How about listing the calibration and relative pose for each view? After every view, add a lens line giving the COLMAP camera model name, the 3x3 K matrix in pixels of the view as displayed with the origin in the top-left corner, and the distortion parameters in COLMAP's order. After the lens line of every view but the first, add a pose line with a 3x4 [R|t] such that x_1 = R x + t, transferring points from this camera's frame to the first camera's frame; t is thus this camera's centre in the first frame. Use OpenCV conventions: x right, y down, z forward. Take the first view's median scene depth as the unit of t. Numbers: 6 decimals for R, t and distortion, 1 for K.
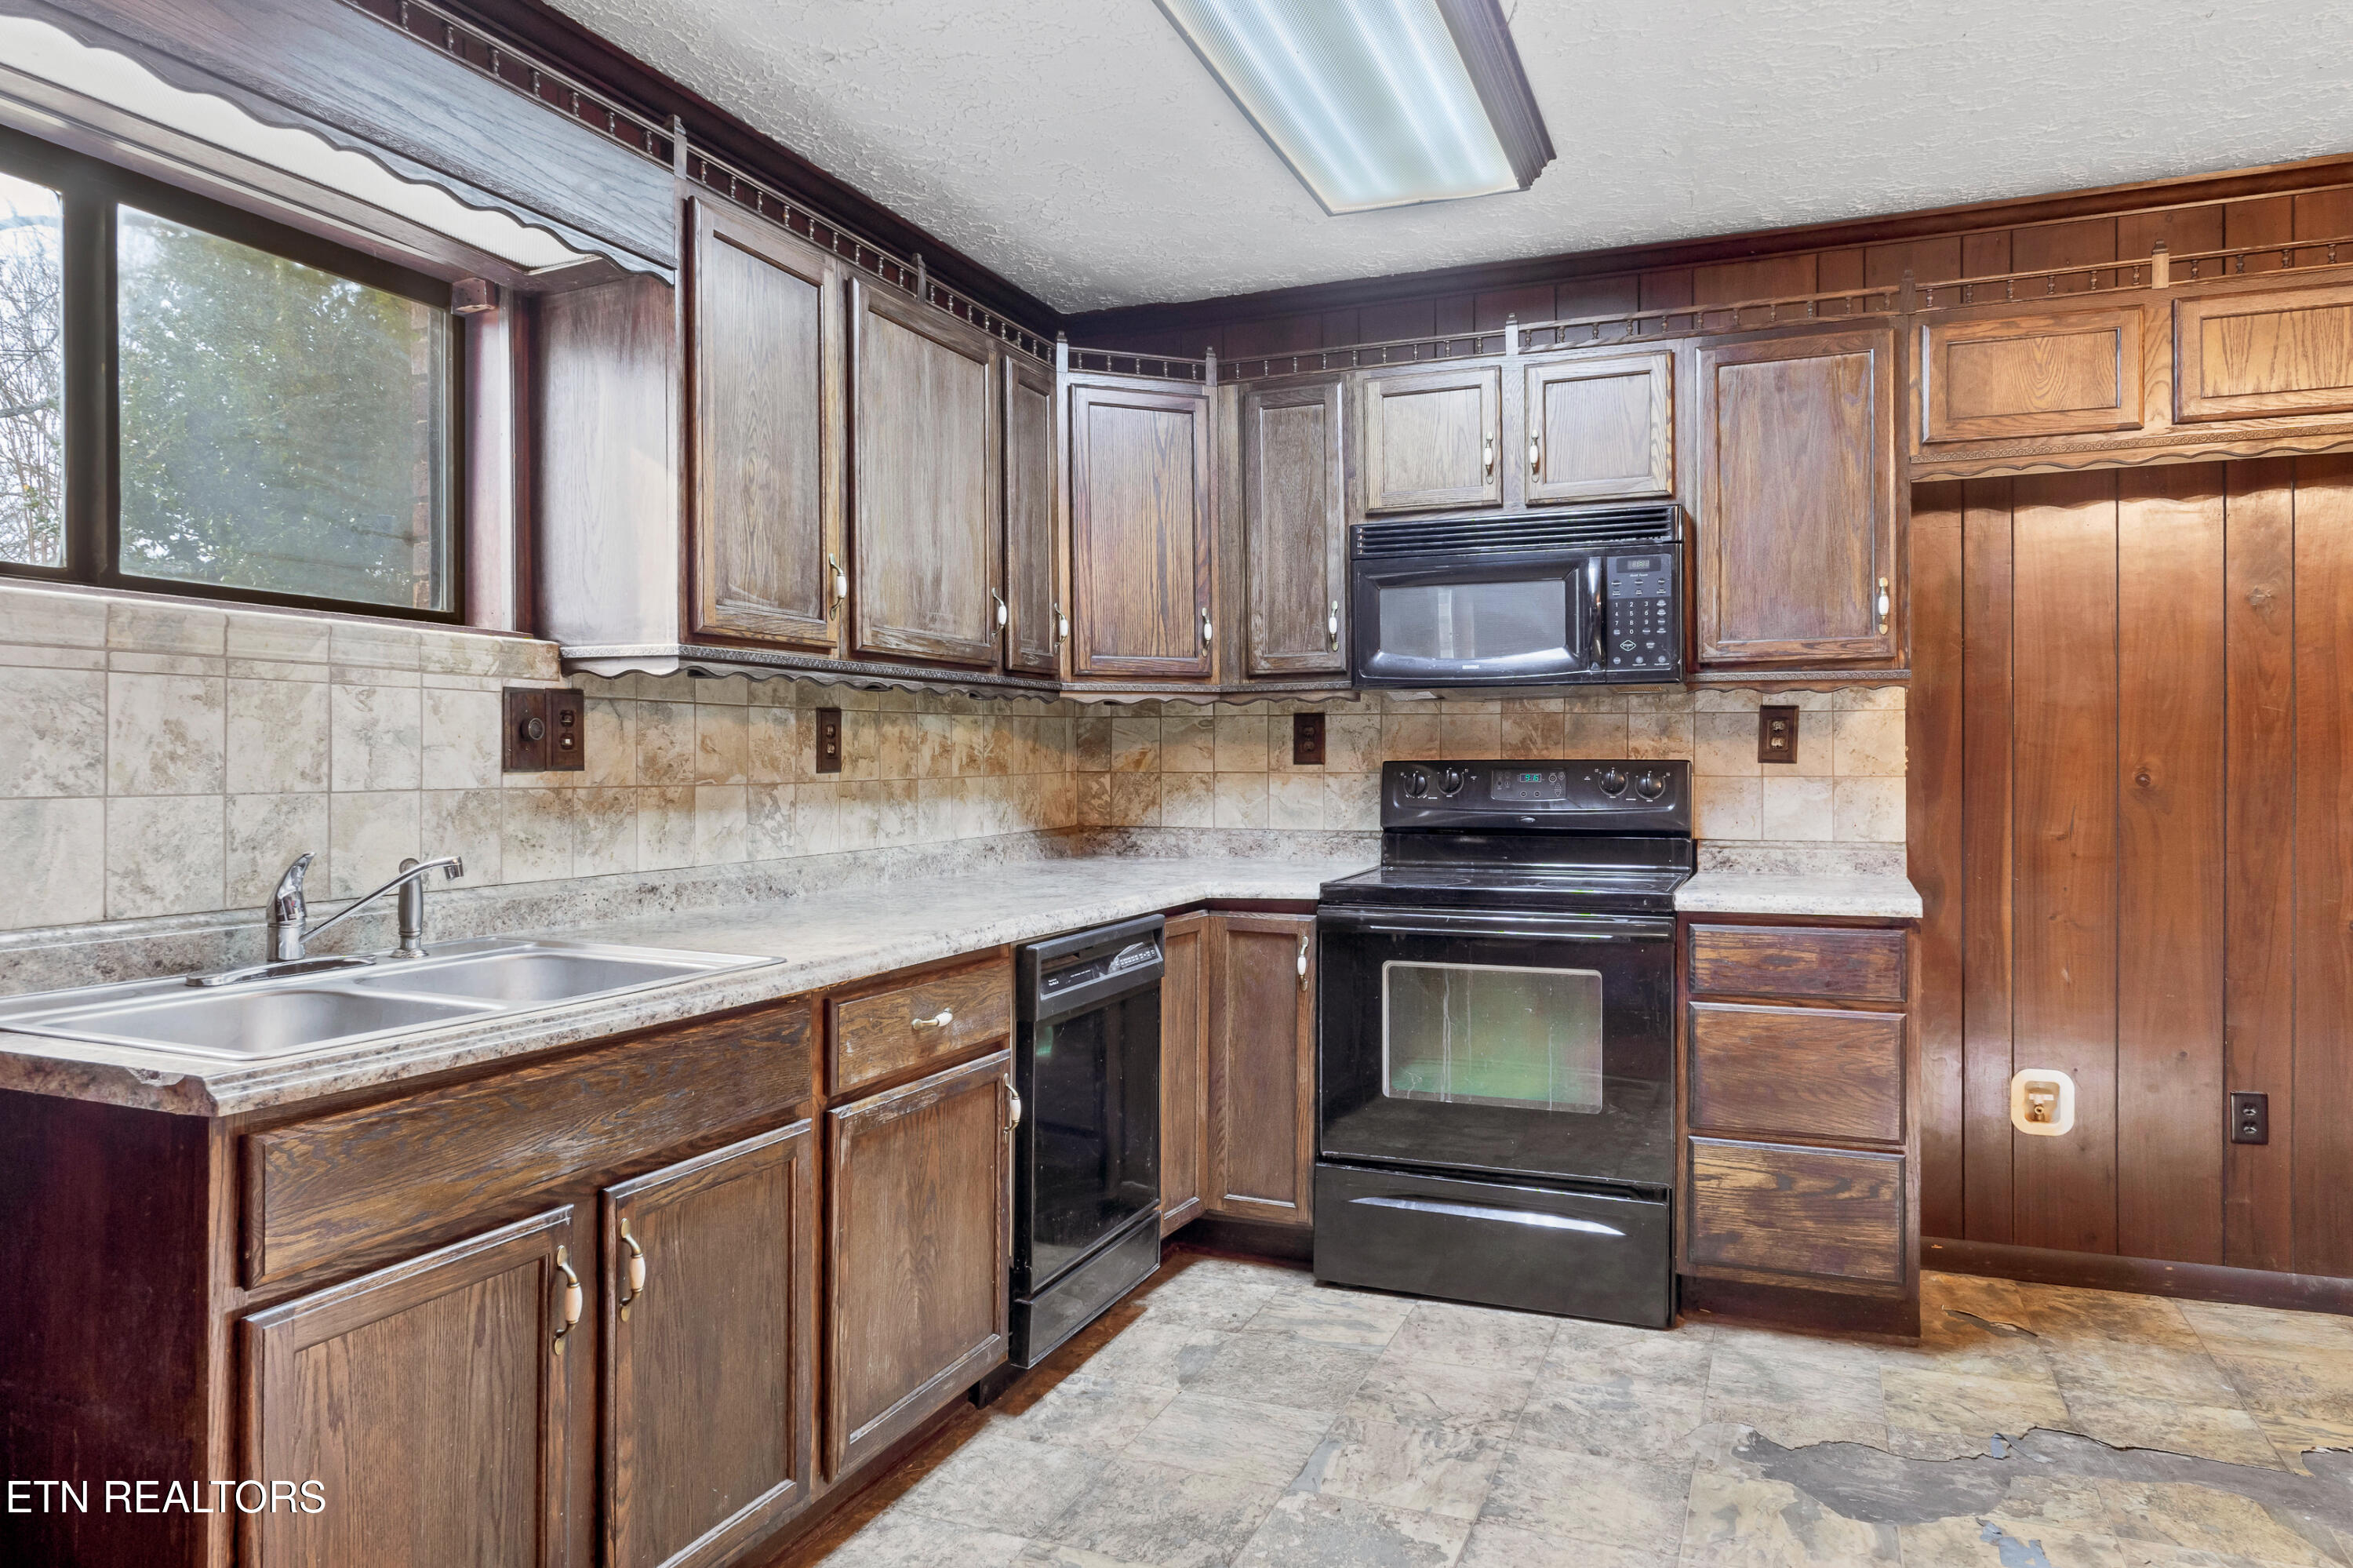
lens RADIAL K [[1543.4, 0, 1173.2], [0, 1543.4, 774.3], [0, 0, 1]] dist [-0.003724, -0.001007]
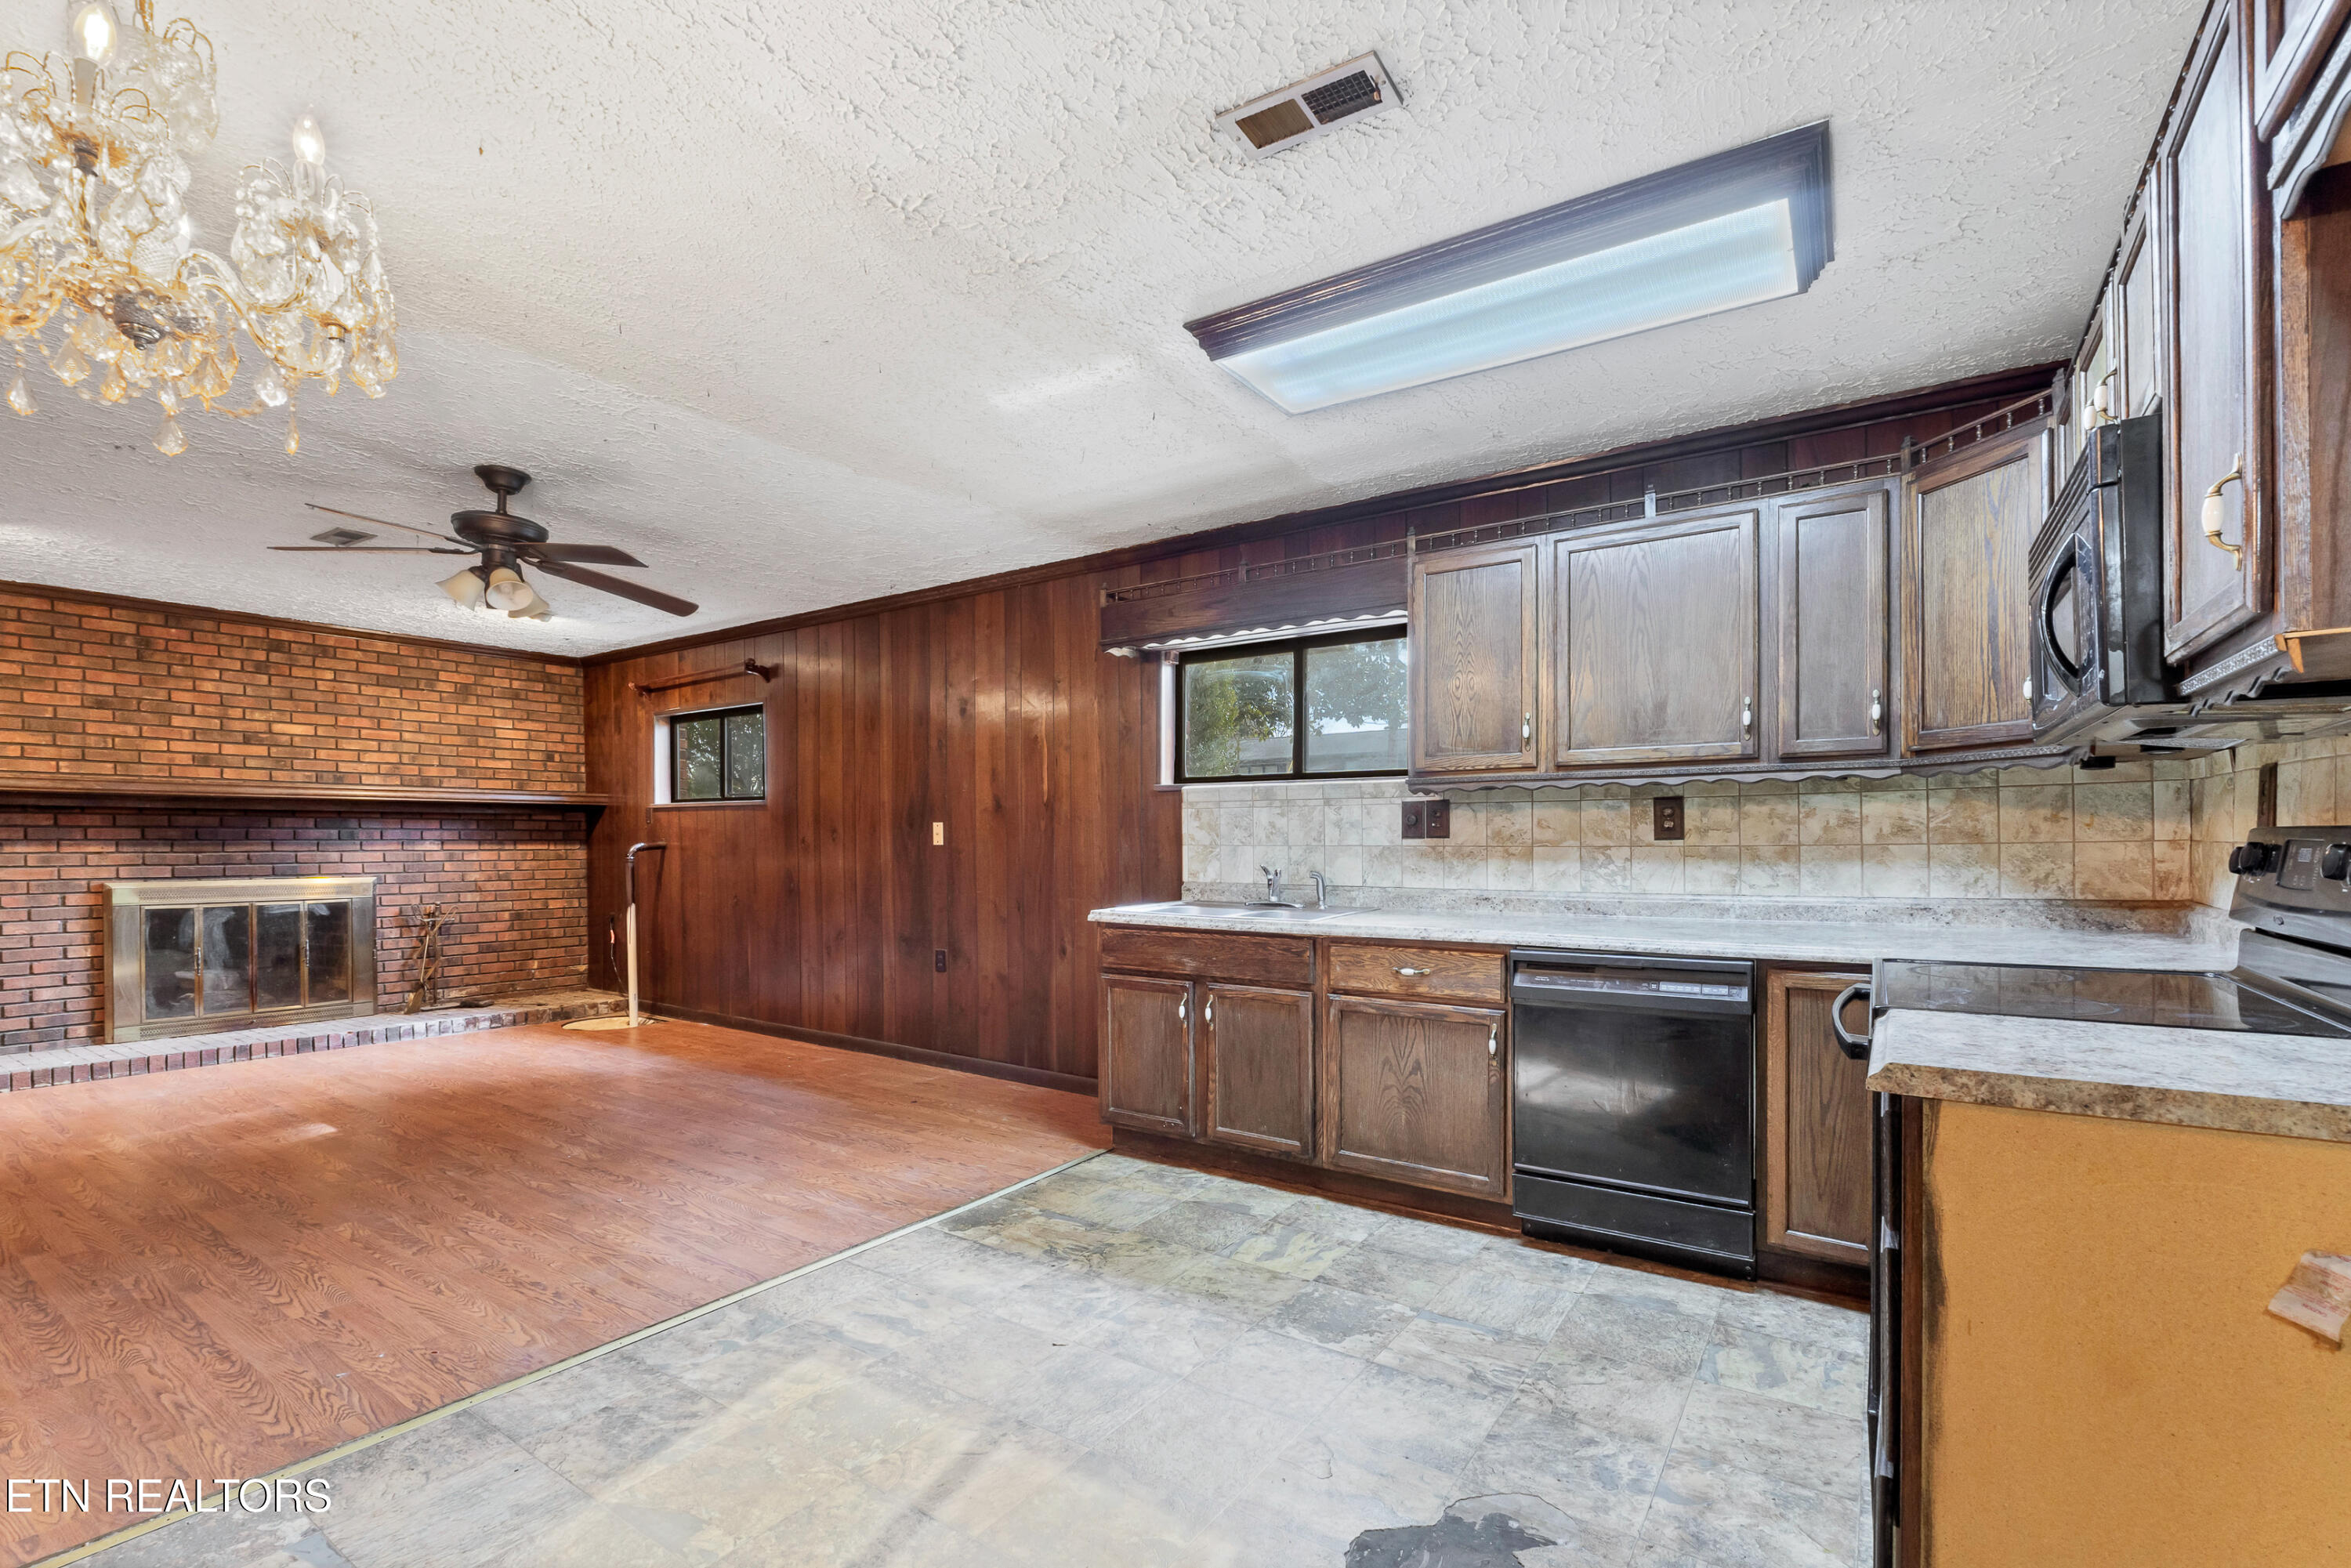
lens RADIAL K [[1031.9, 0, 1220.1], [0, 1031.9, 853.9], [0, 0, 1]] dist [-0.006768, -0.000408]
pose [[-0.171470, 0.016893, -0.985045, 0.980077], [-0.004038, 0.999833, 0.017849, -0.004409], [0.985181, 0.007038, -0.171373, 0.865767]]
